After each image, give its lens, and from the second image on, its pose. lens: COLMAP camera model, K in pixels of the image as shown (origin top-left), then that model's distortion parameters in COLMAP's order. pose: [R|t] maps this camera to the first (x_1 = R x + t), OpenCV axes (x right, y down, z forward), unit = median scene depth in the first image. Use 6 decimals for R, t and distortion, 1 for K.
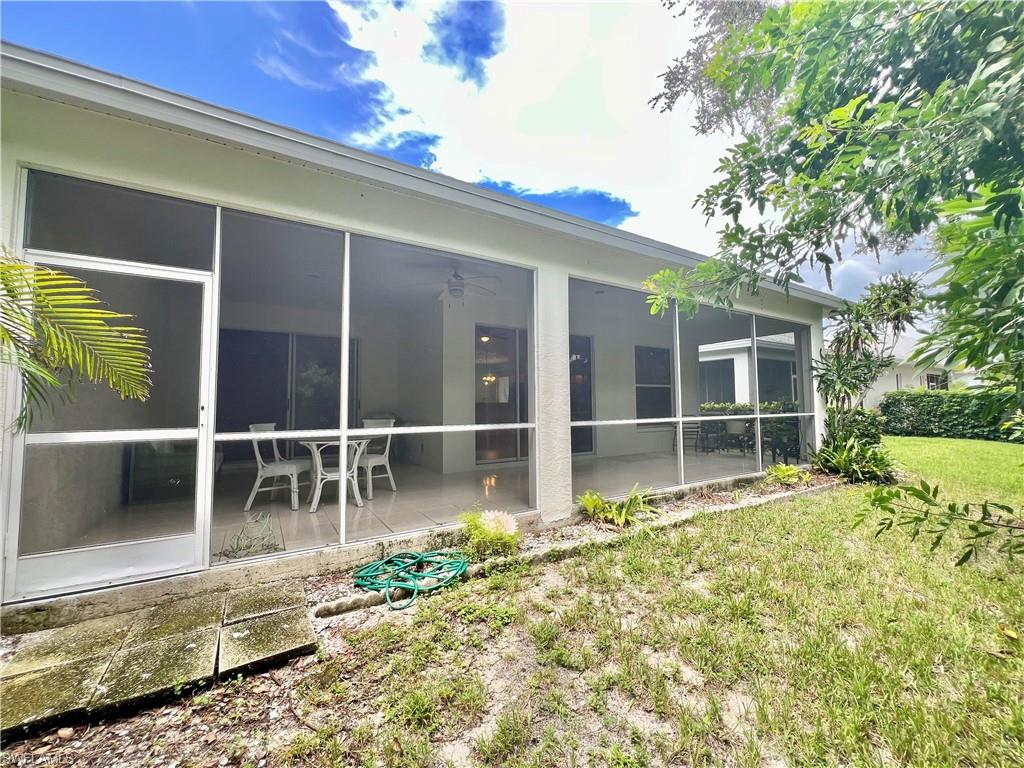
lens RADIAL K [[412.1, 0, 511.4], [0, 412.1, 383.8], [0, 0, 1]] dist [0.002477, 0.000046]
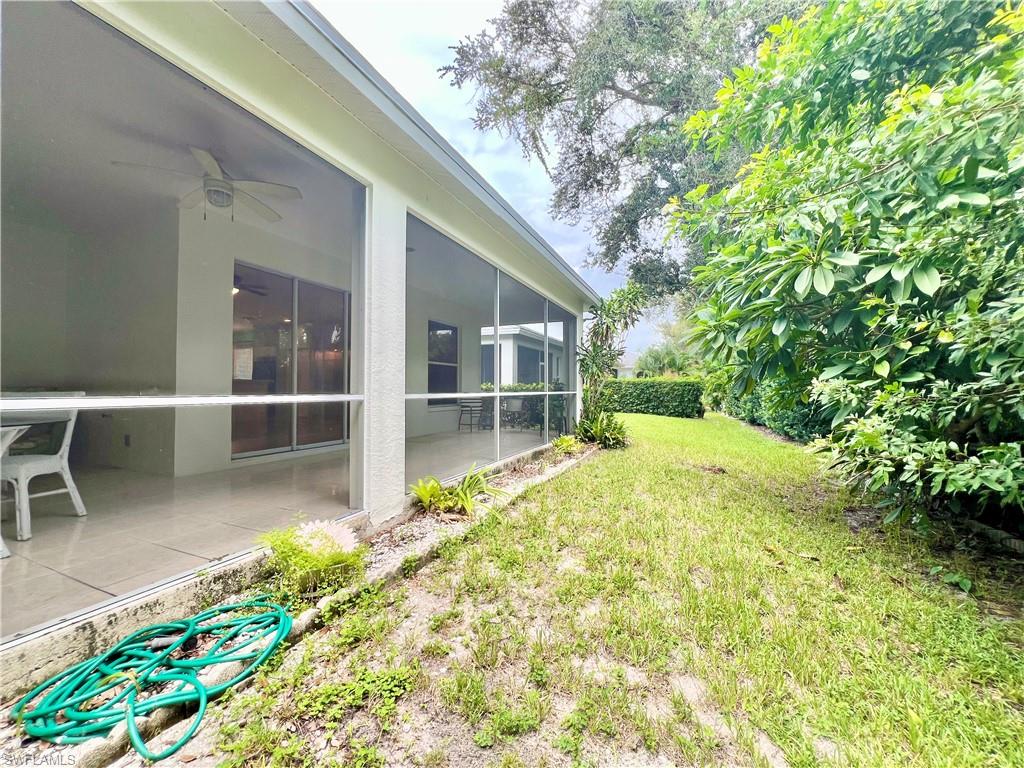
lens RADIAL K [[412.1, 0, 510.9], [0, 412.1, 381.2], [0, 0, 1]] dist [0.002477, 0.000046]
pose [[0.828580, 0.021137, 0.559472, -0.160545], [-0.037721, 0.999124, 0.018118, 0.056102], [-0.558599, -0.036116, 0.828651, 0.276172]]
